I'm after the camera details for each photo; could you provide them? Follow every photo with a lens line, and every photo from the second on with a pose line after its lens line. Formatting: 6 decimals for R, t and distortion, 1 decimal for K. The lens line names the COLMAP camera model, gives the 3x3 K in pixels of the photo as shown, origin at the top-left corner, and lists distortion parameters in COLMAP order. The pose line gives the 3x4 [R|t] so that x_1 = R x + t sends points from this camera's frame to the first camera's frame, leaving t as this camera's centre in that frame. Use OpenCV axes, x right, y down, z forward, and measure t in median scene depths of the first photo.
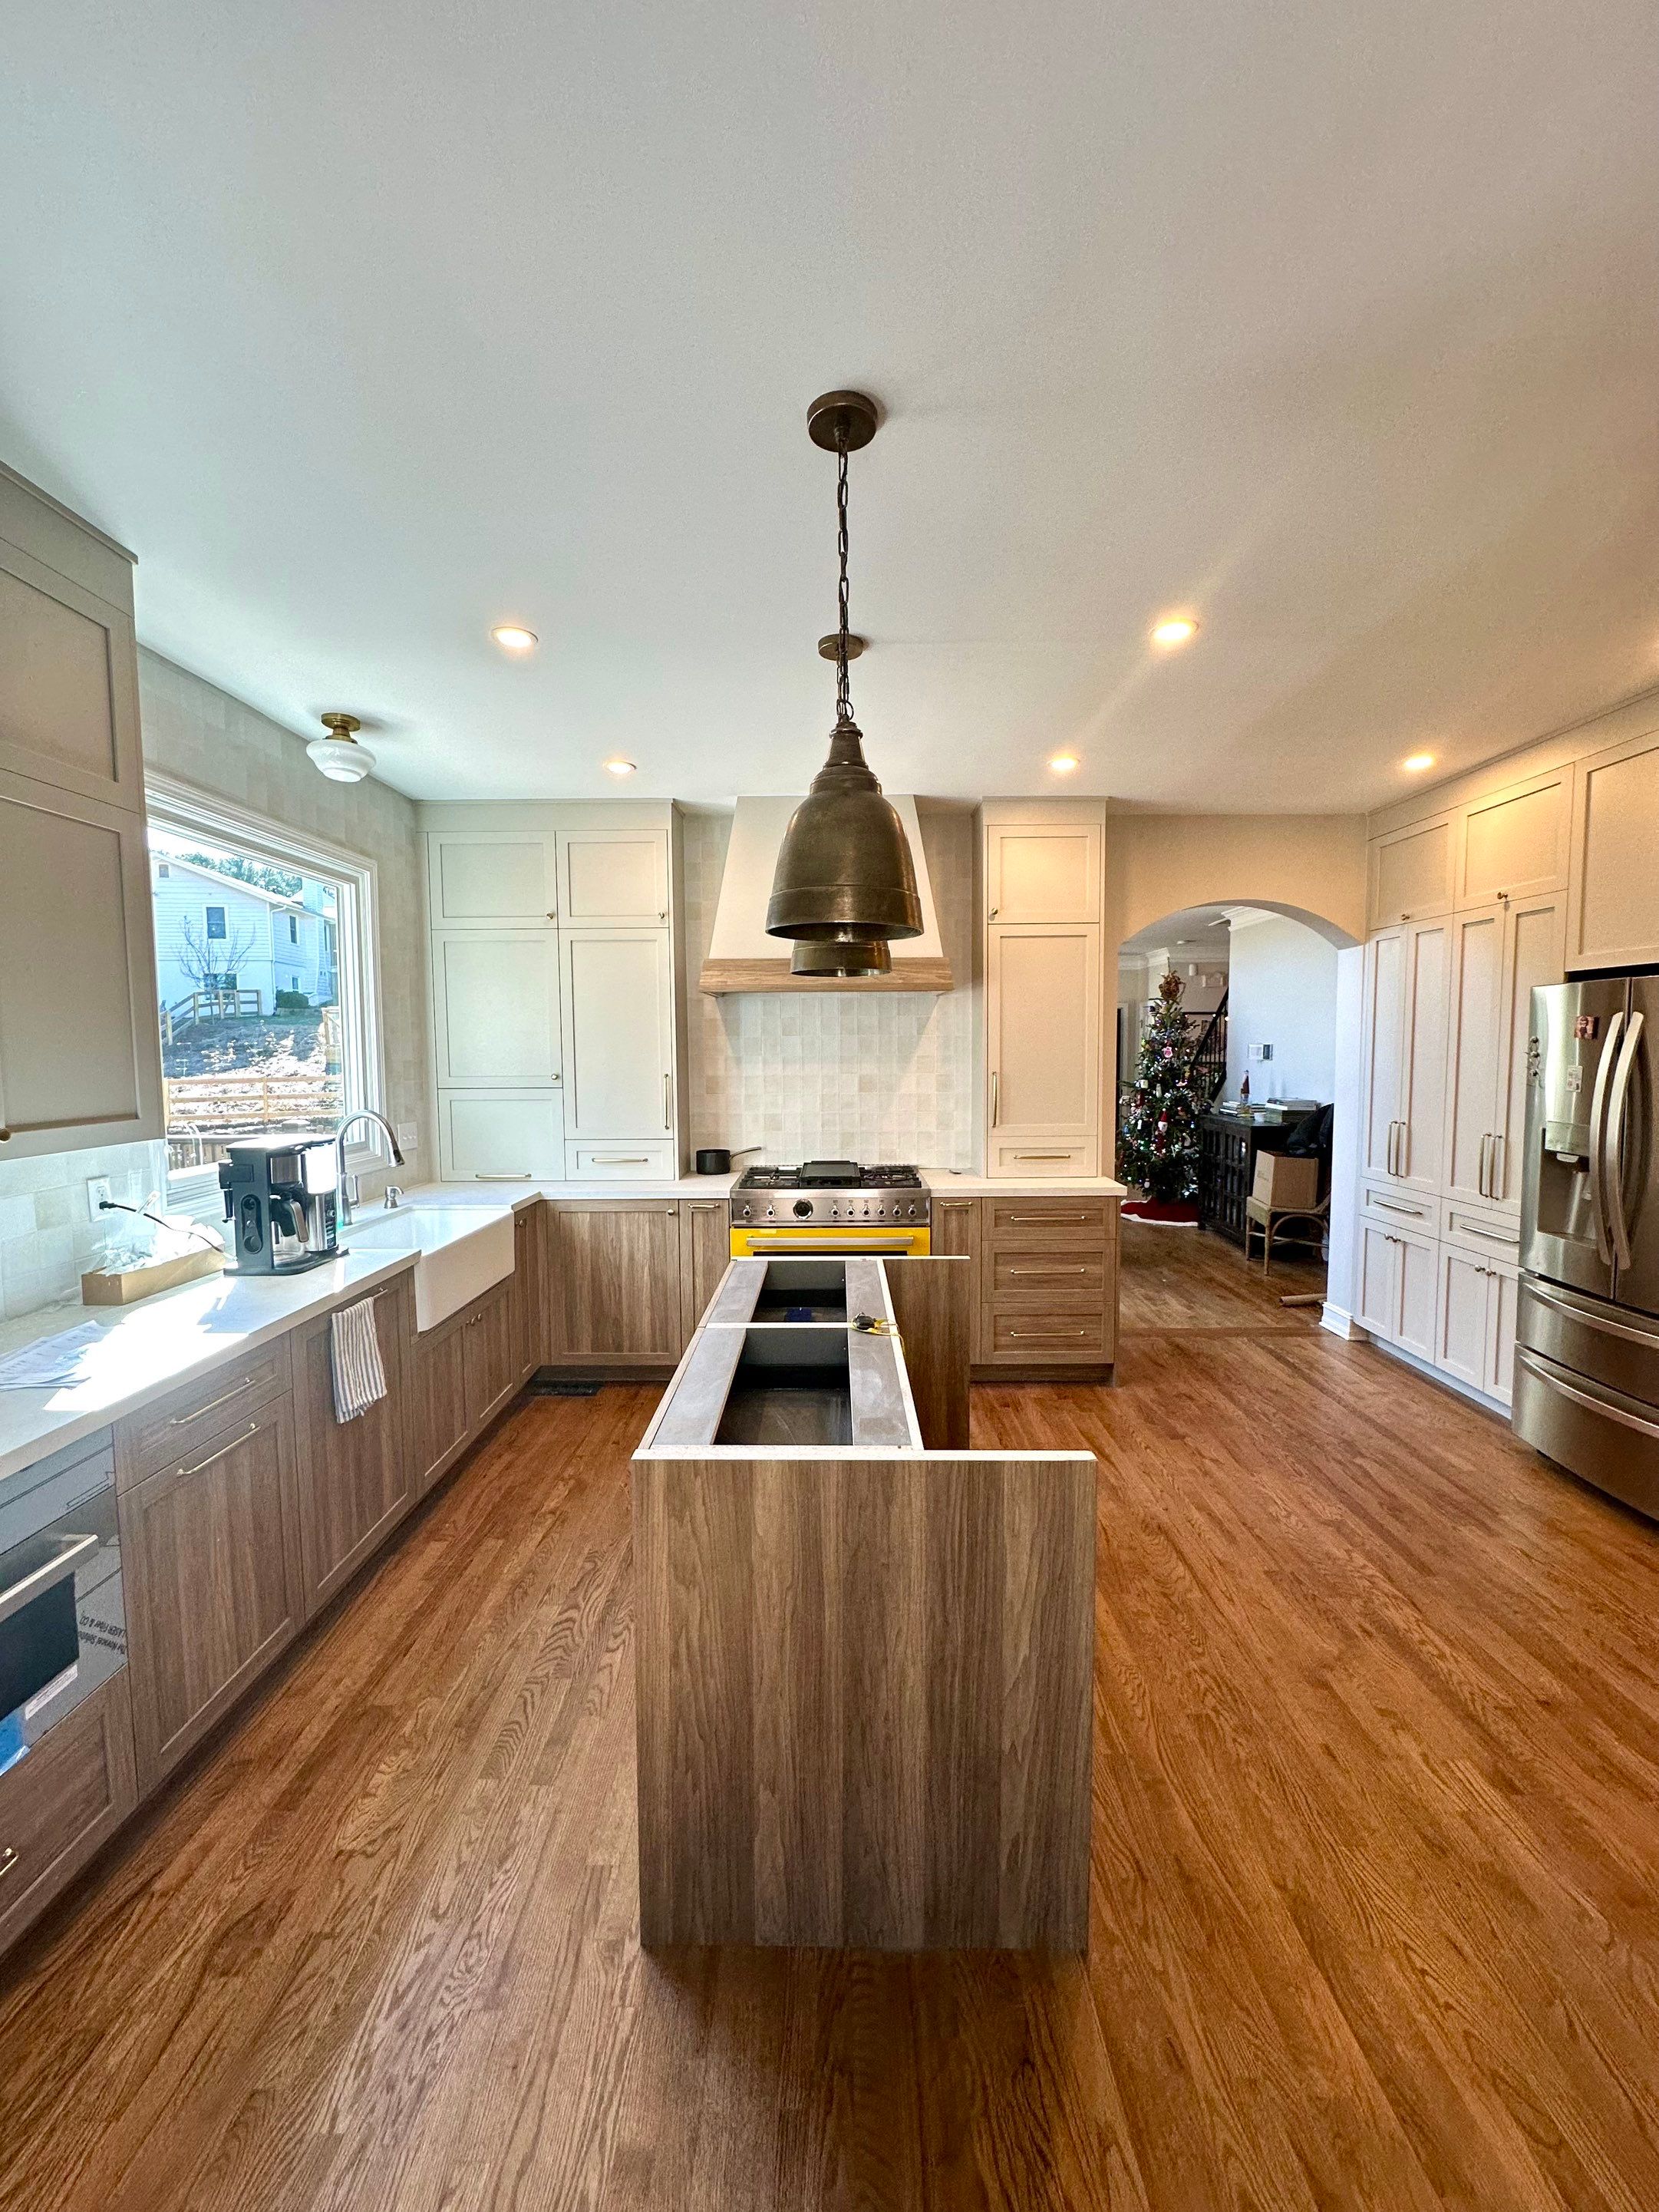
lens RADIAL K [[886.2, 0, 829.5], [0, 886.2, 1106.0], [0, 0, 1]] dist [-0.001996, 0.000019]
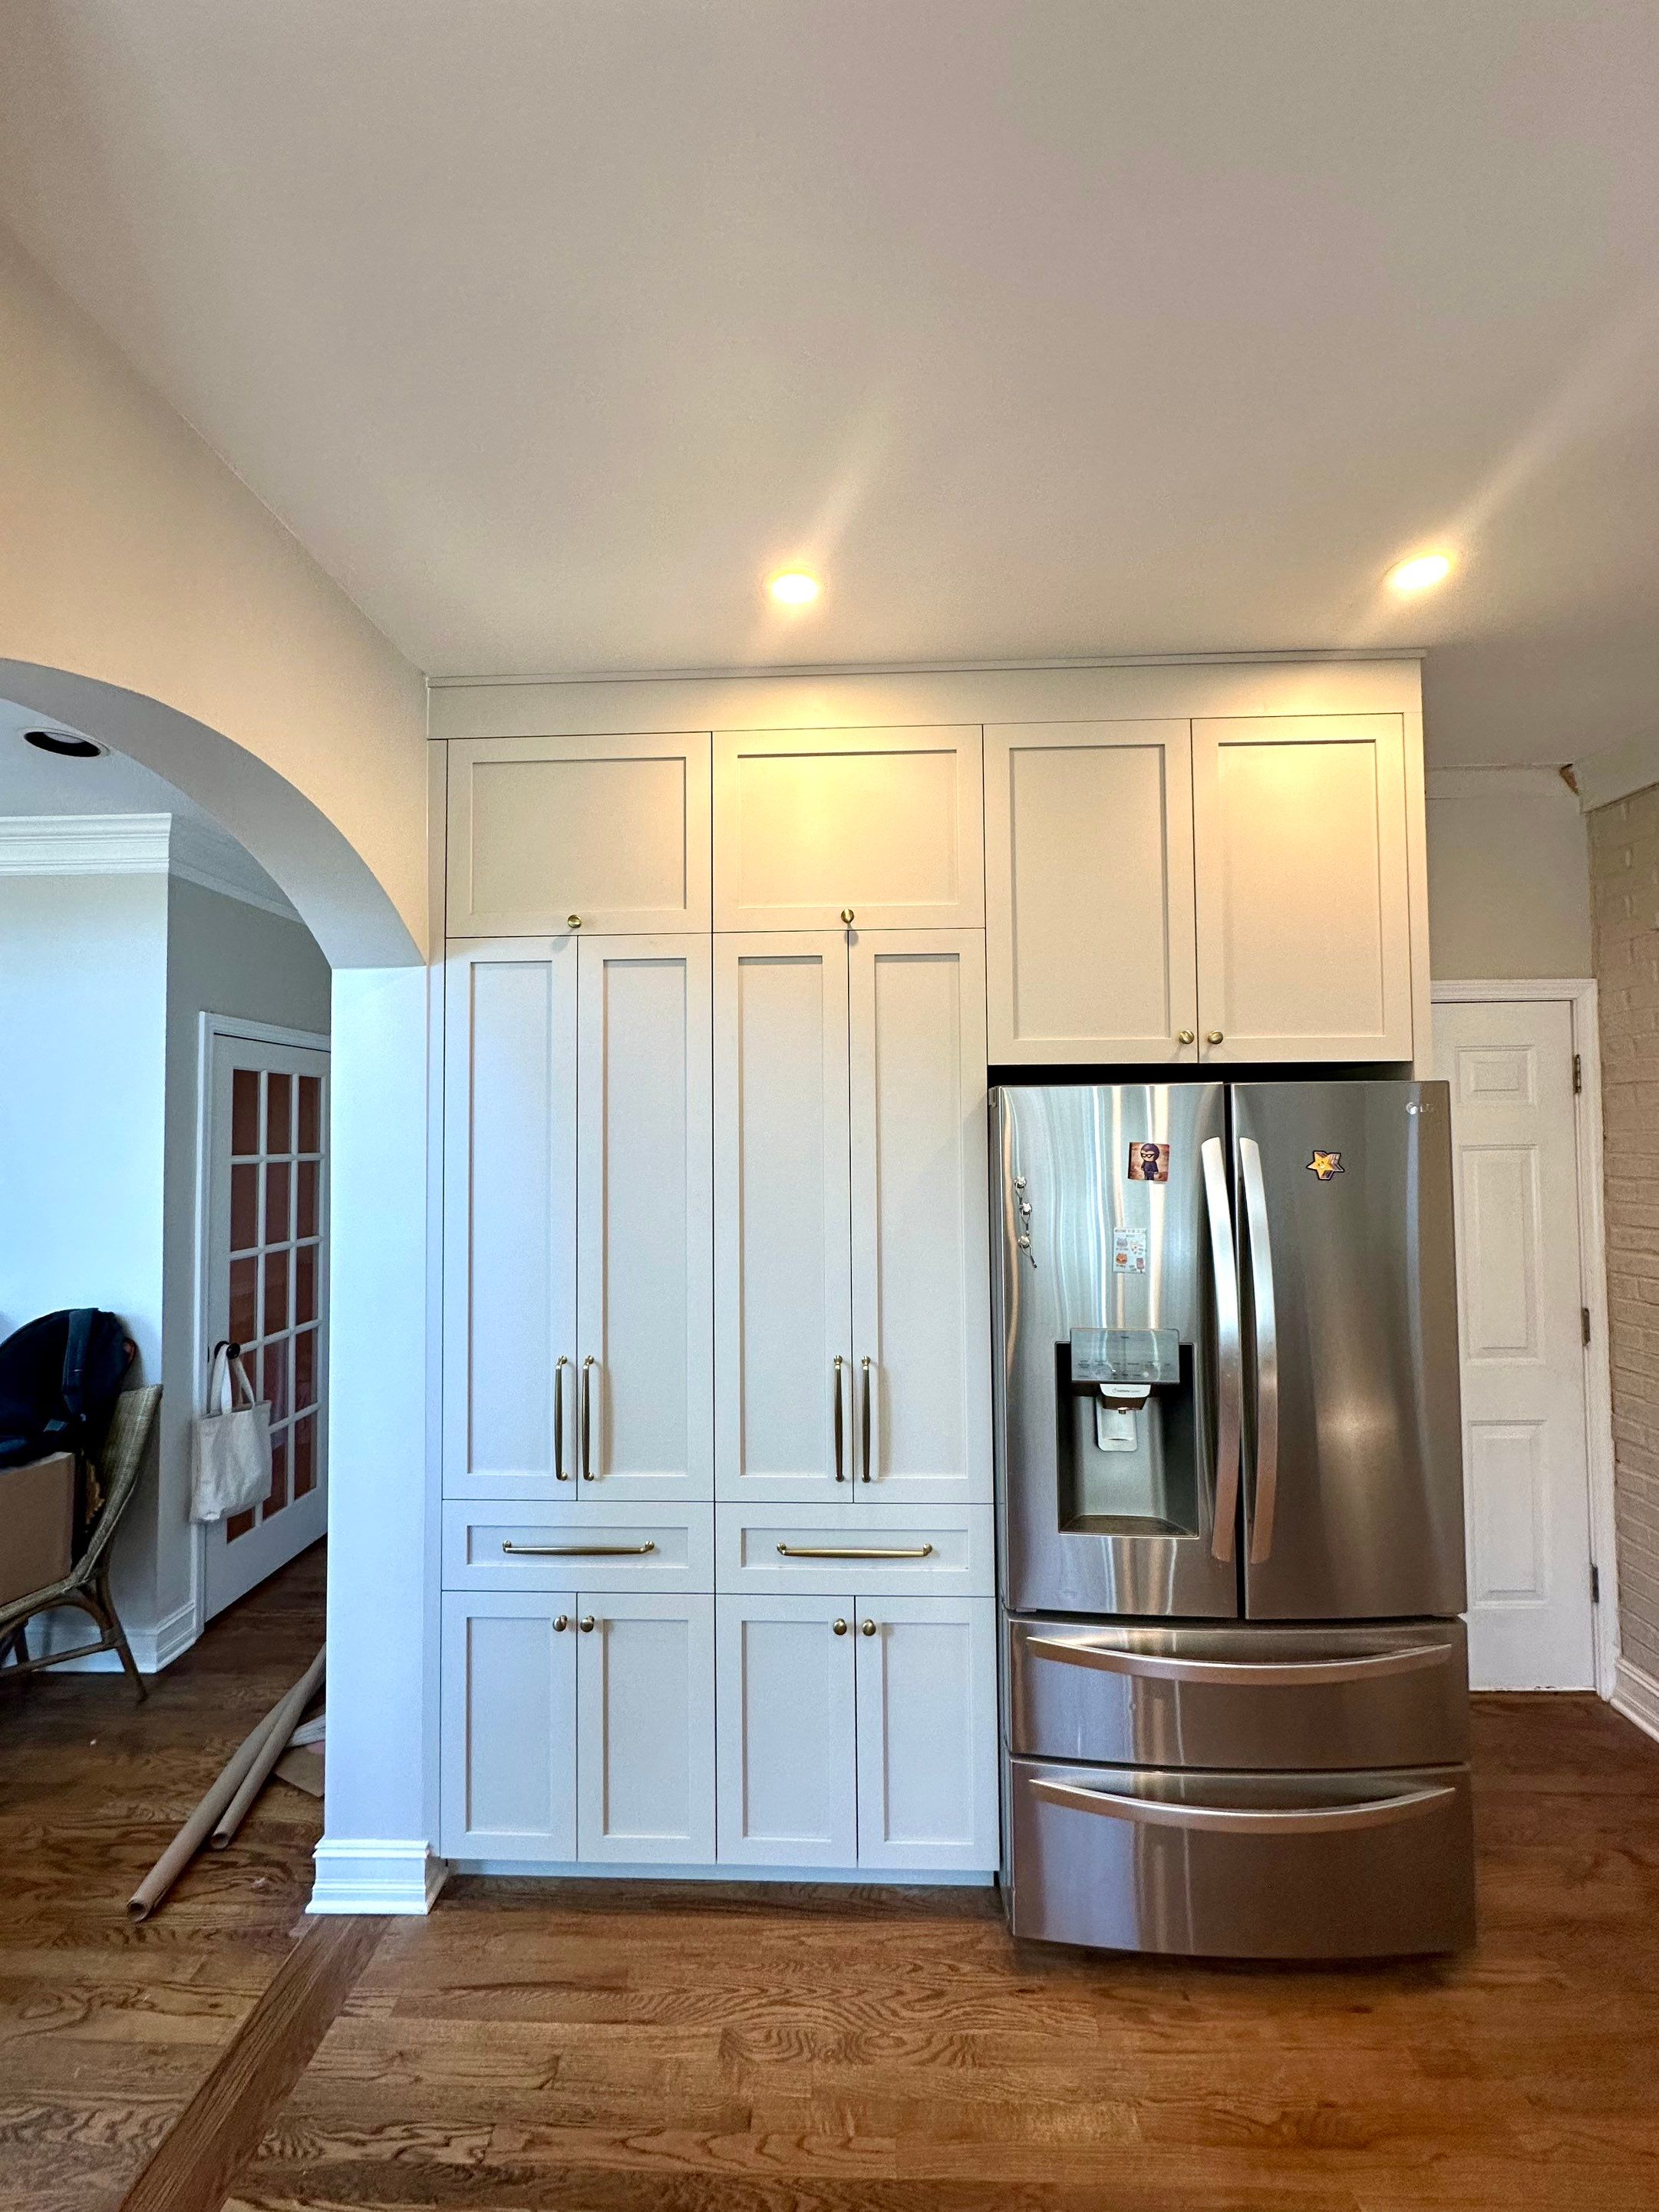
lens RADIAL K [[886.2, 0, 829.5], [0, 886.2, 1106.0], [0, 0, 1]] dist [-0.001996, 0.000019]
pose [[0.030801, 0.040478, 0.998706, 0.183648], [0.078407, 0.996003, -0.042787, -0.083366], [-0.996445, 0.079624, 0.027504, 0.846930]]
